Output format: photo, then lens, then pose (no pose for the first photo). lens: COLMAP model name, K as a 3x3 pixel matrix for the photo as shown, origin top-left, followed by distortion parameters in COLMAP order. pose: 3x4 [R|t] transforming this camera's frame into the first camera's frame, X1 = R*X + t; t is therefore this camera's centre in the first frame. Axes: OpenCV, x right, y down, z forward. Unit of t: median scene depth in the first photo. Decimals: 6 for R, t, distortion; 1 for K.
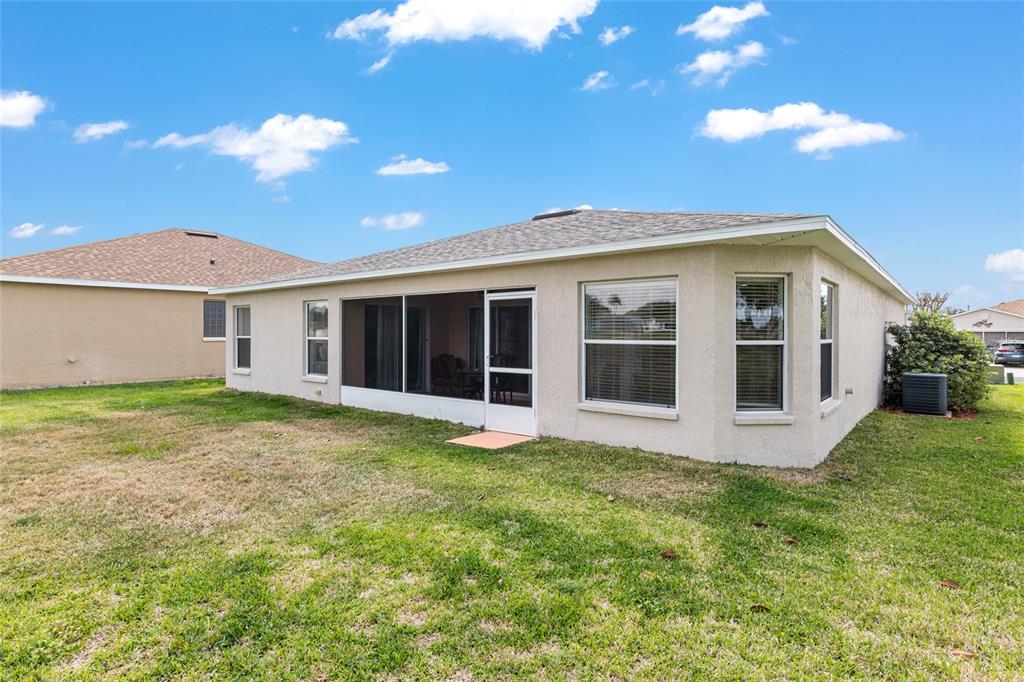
lens RADIAL K [[523.7, 0, 511.6], [0, 523.7, 333.2], [0, 0, 1]] dist [0.002228, -0.002600]
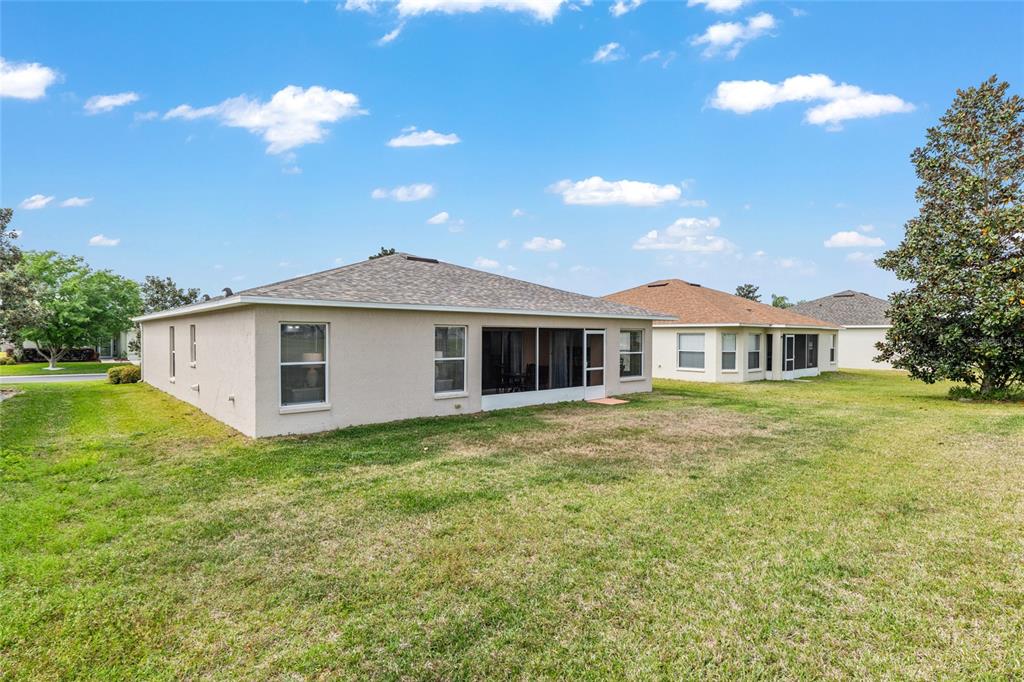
lens RADIAL K [[523.7, 0, 504.5], [0, 523.7, 340.1], [0, 0, 1]] dist [0.002228, -0.002600]
pose [[0.185482, -0.006672, 0.982625, -2.008185], [0.001948, 0.999977, 0.006422, -0.052566], [-0.982646, 0.000723, 0.185491, 0.936907]]
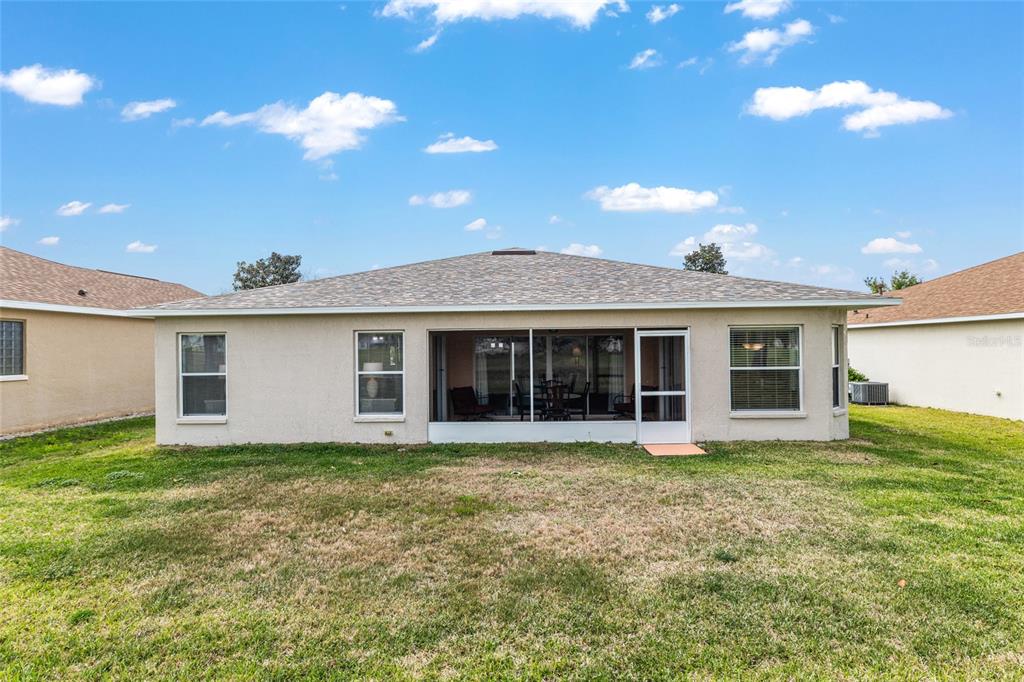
lens RADIAL K [[539.7, 0, 506.3], [0, 539.7, 343.4], [0, 0, 1]] dist [-0.000261, -0.000218]
pose [[0.804982, -0.011716, 0.593183, -1.026670], [0.015004, 0.999887, -0.000612, -0.050729], [-0.593109, 0.009392, 0.805067, 0.182315]]
